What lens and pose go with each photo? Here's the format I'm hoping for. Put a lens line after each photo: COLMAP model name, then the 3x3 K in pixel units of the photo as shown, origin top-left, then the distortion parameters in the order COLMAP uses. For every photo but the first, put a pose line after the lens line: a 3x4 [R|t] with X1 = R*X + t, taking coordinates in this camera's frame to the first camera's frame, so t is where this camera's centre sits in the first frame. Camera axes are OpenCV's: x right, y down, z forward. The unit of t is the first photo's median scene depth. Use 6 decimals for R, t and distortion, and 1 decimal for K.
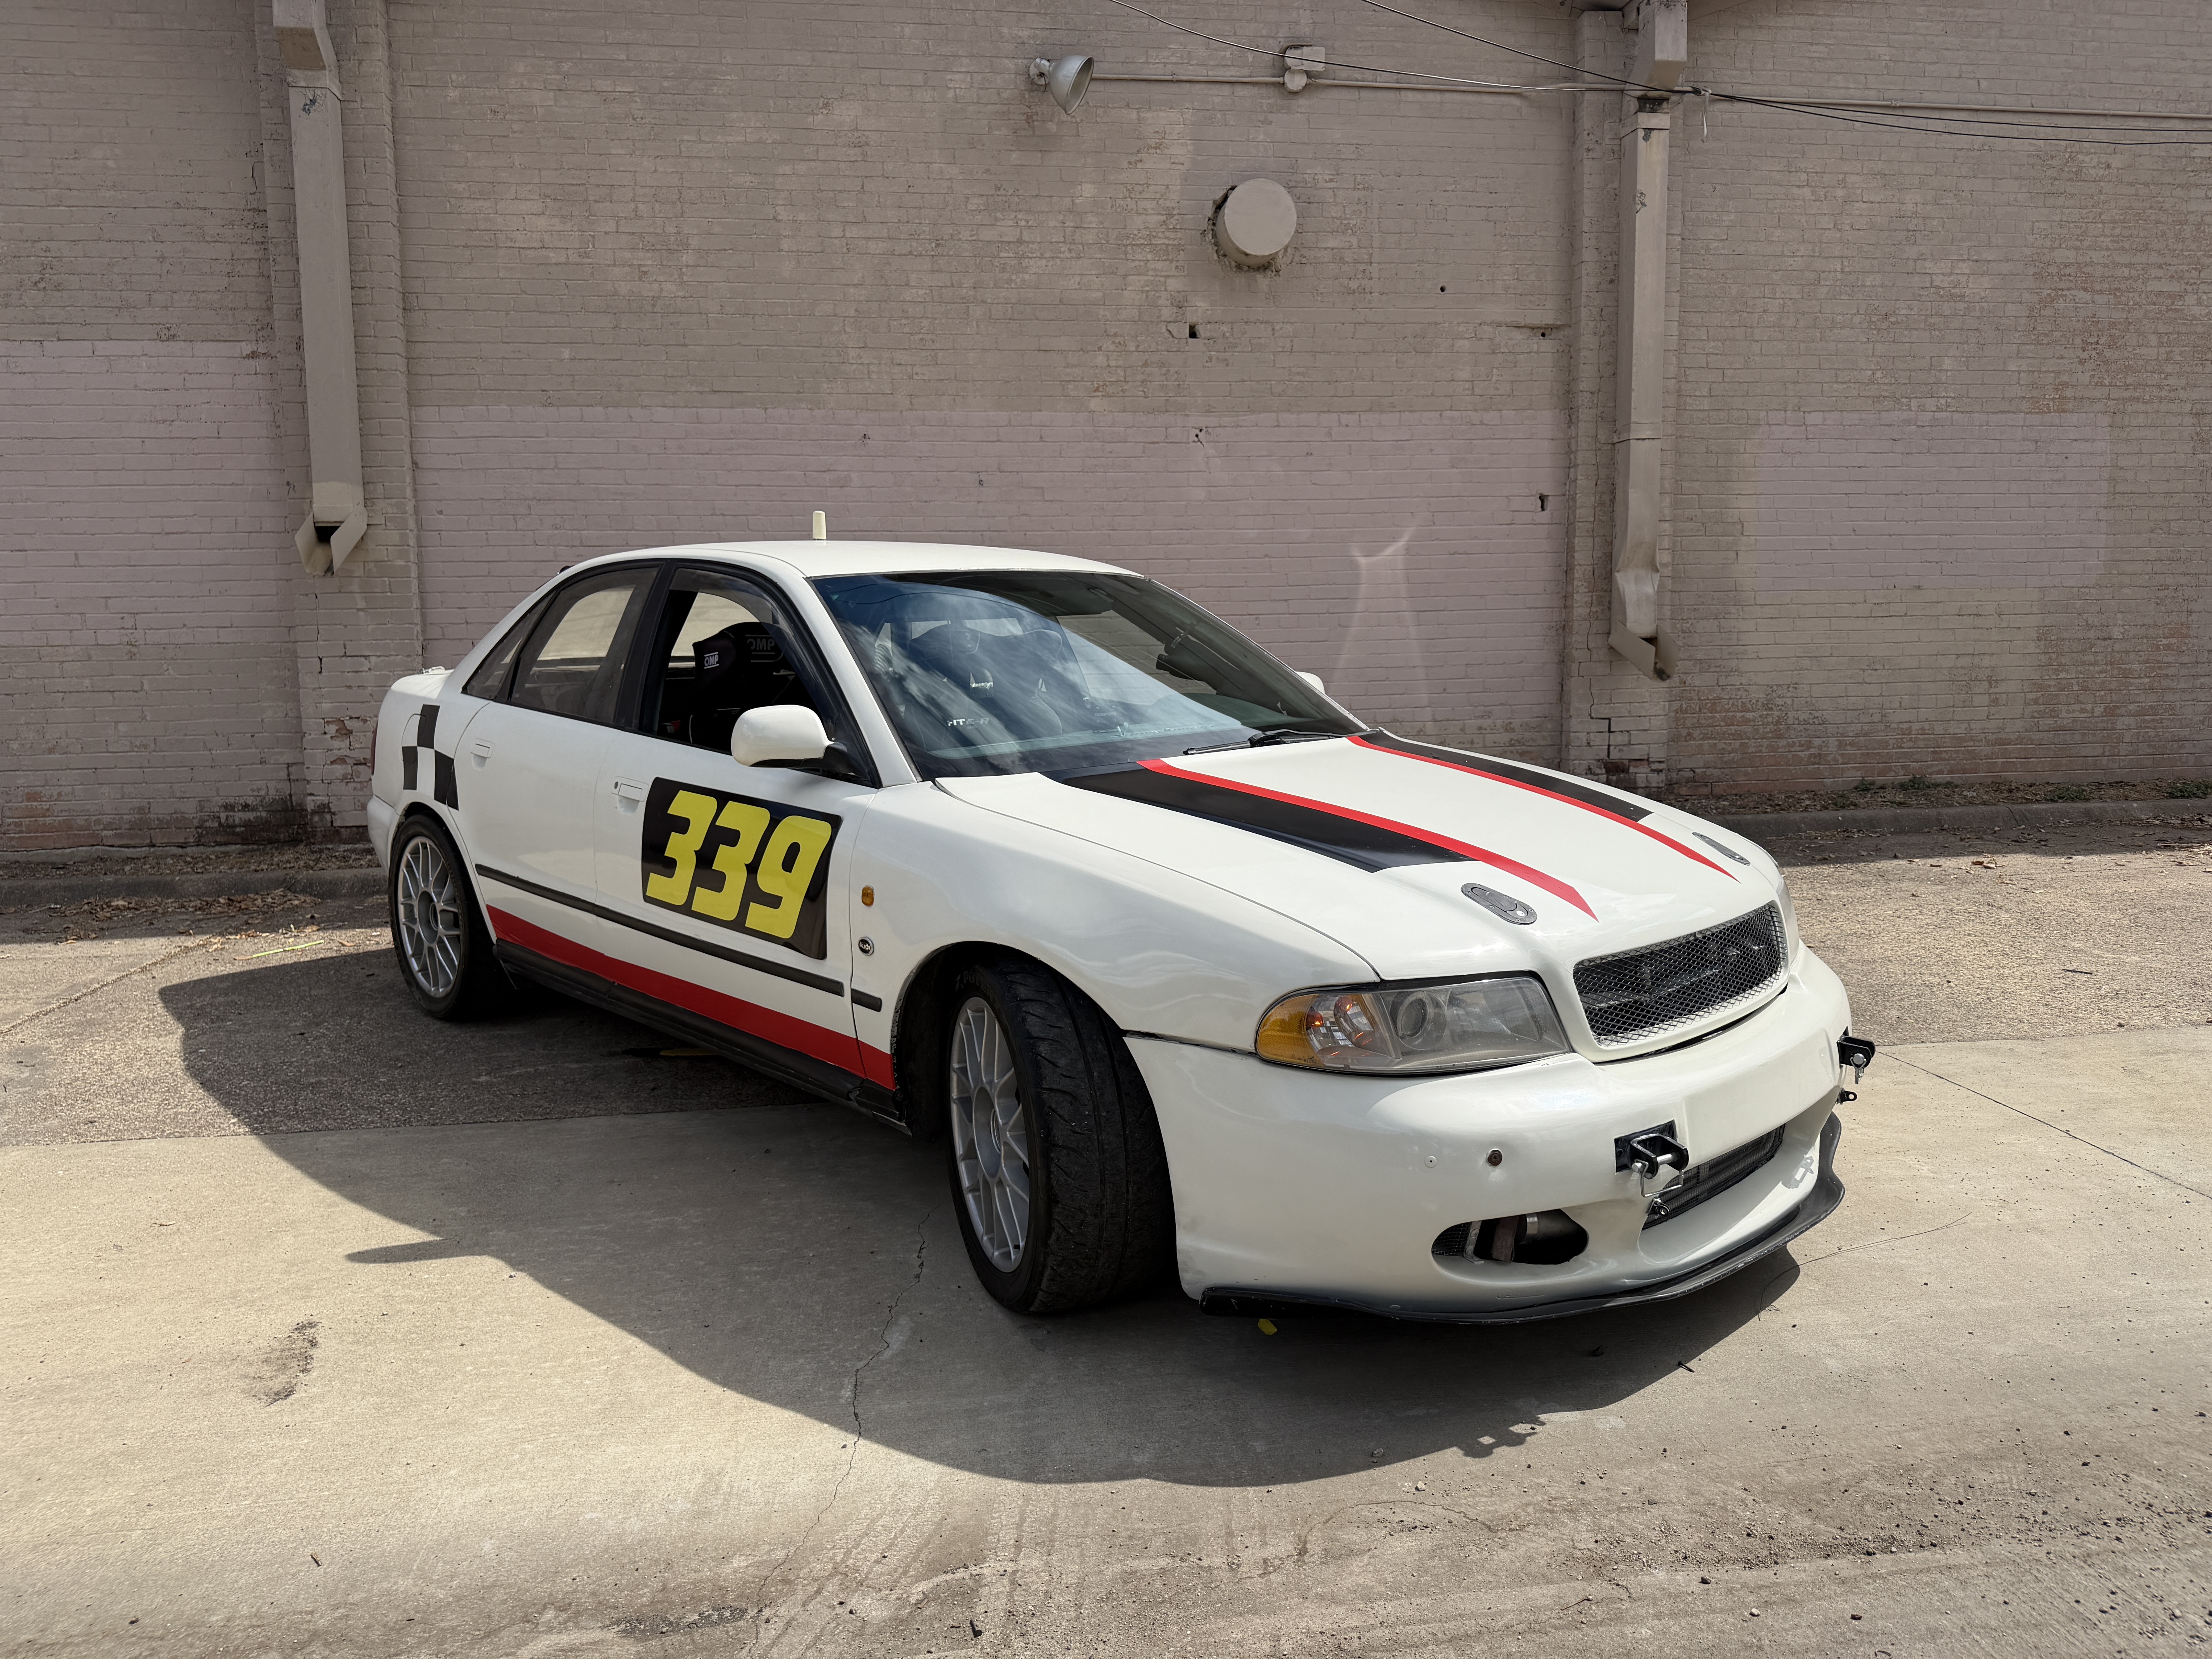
lens RADIAL K [[1554.8, 0, 1101.7], [0, 1554.8, 831.4], [0, 0, 1]] dist [0.091510, -0.161940]
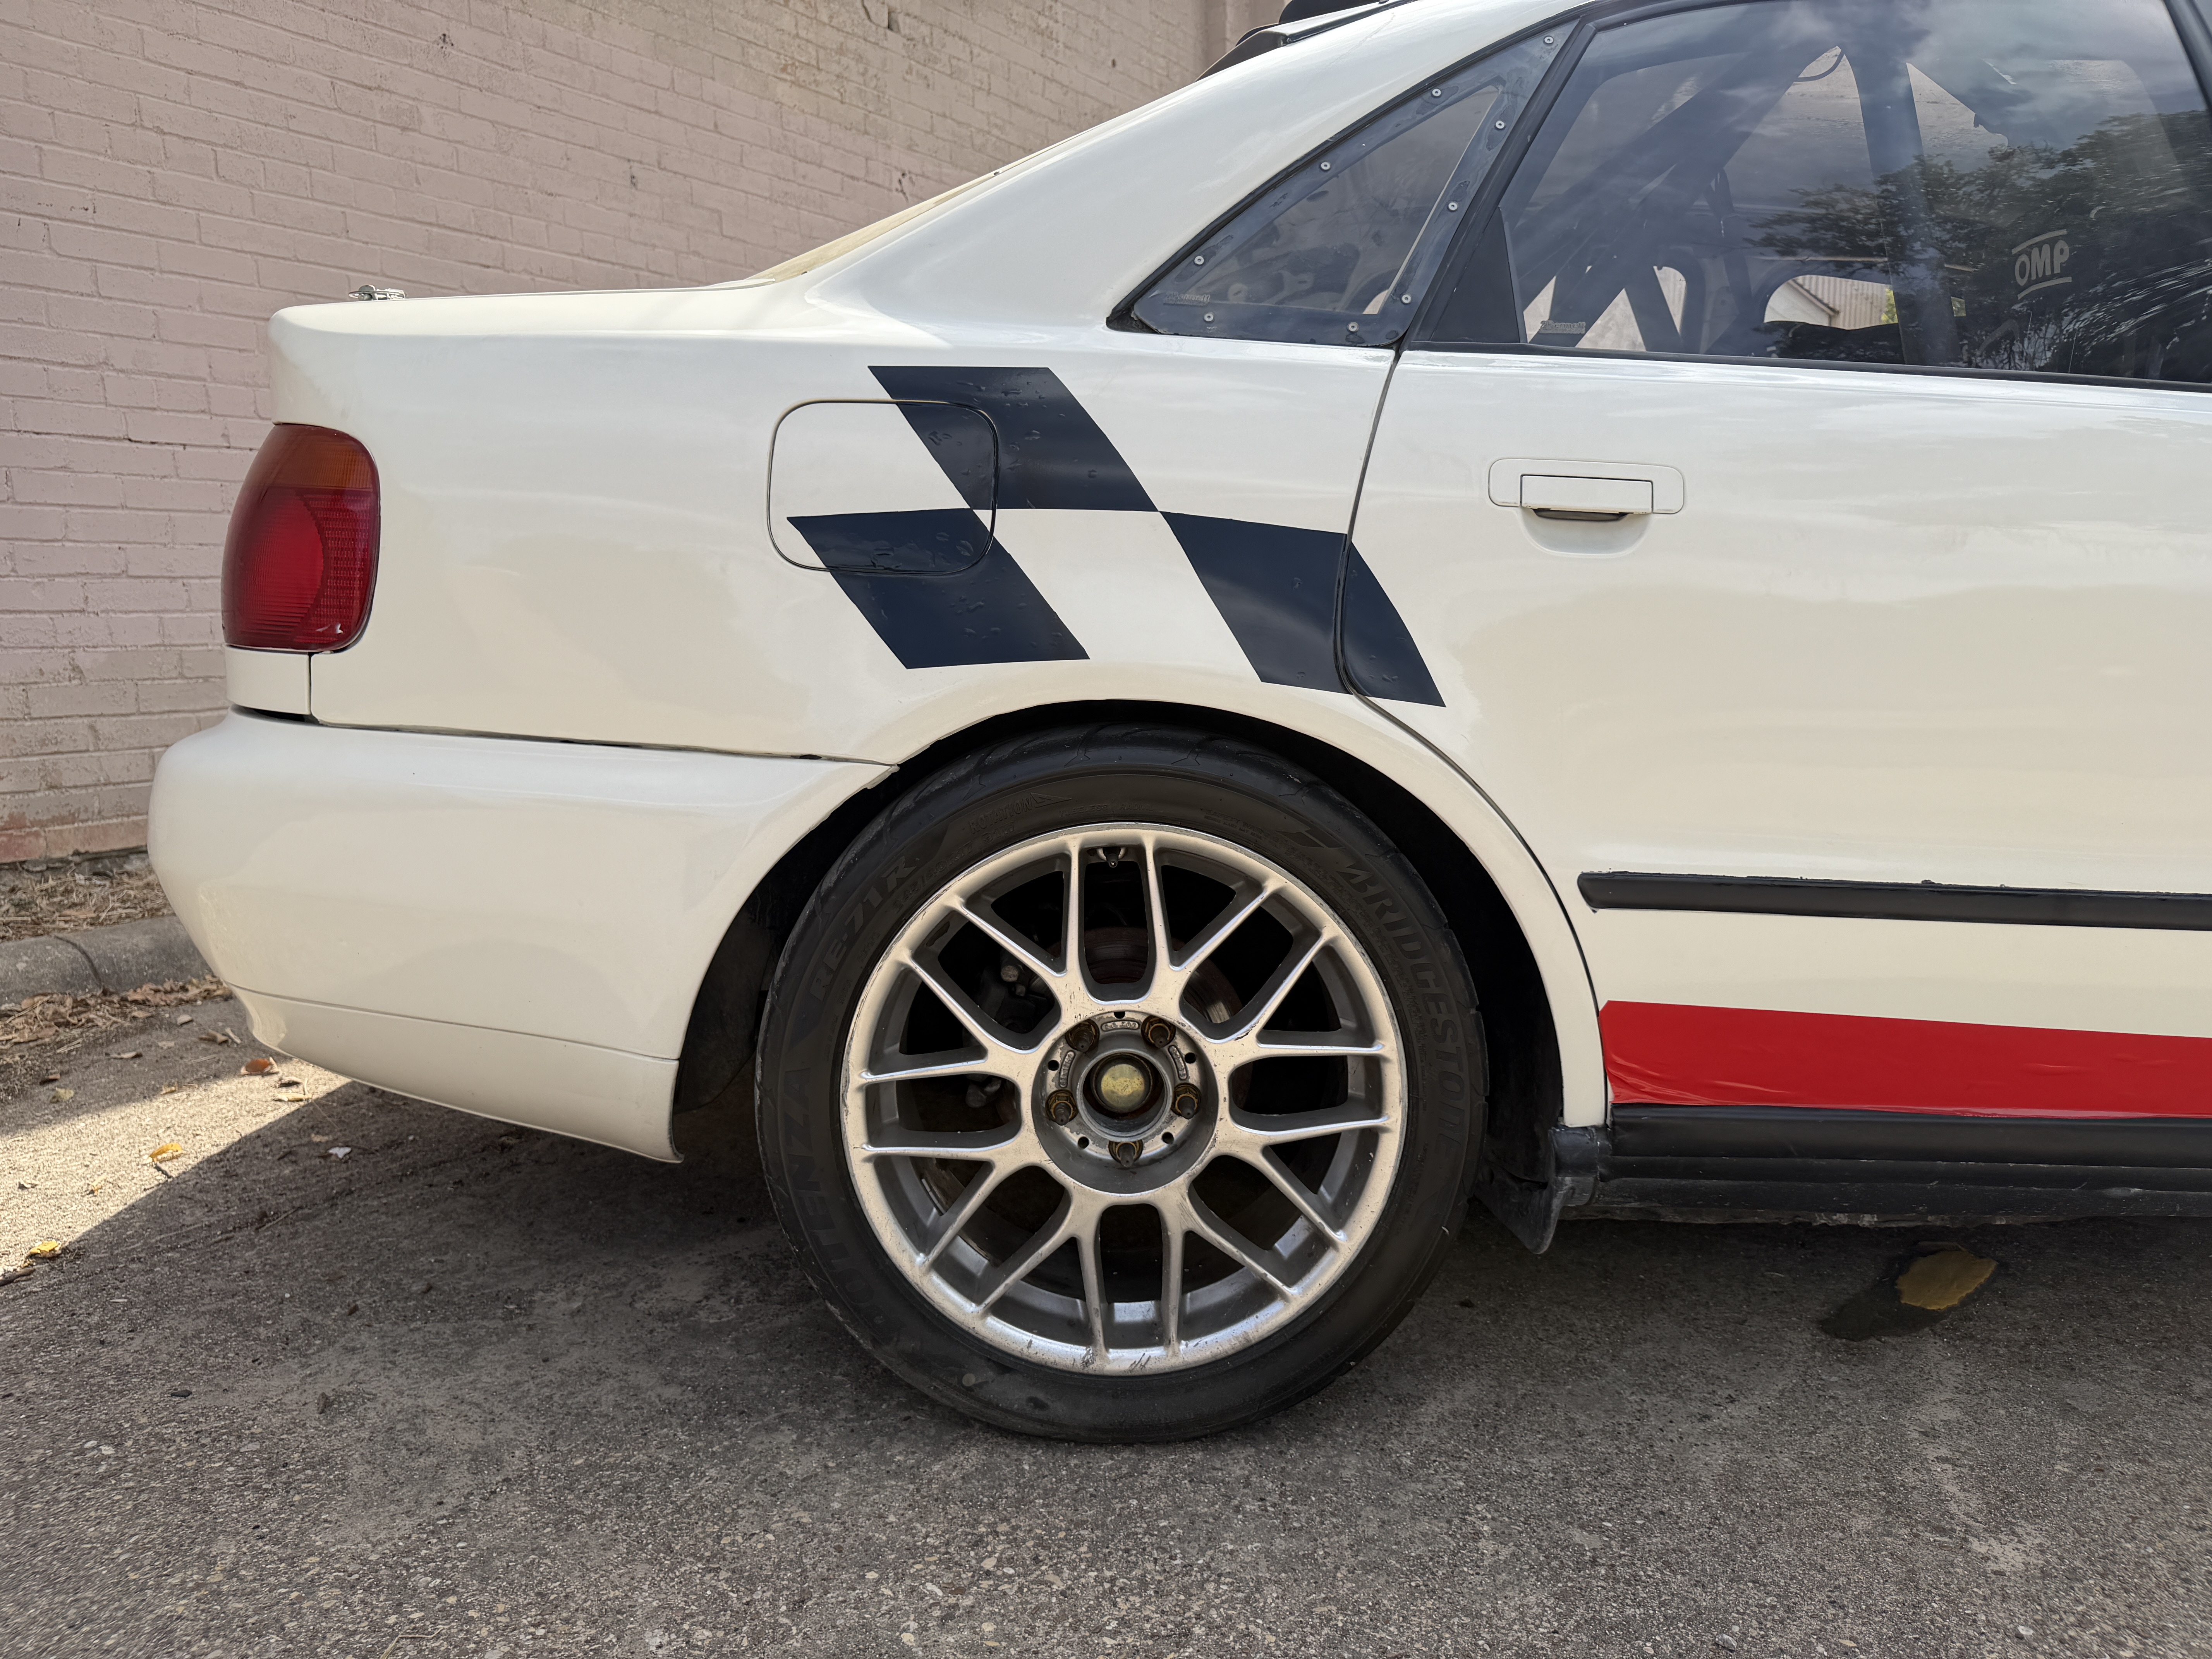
lens RADIAL K [[1543.9, 0, 1101.4], [0, 1543.9, 825.8], [0, 0, 1]] dist [0.032951, -0.032661]
pose [[0.682624, -0.087861, 0.725468, -0.401266], [0.080290, 0.995753, 0.045046, -0.004417], [-0.726345, 0.027498, 0.686780, 0.516217]]
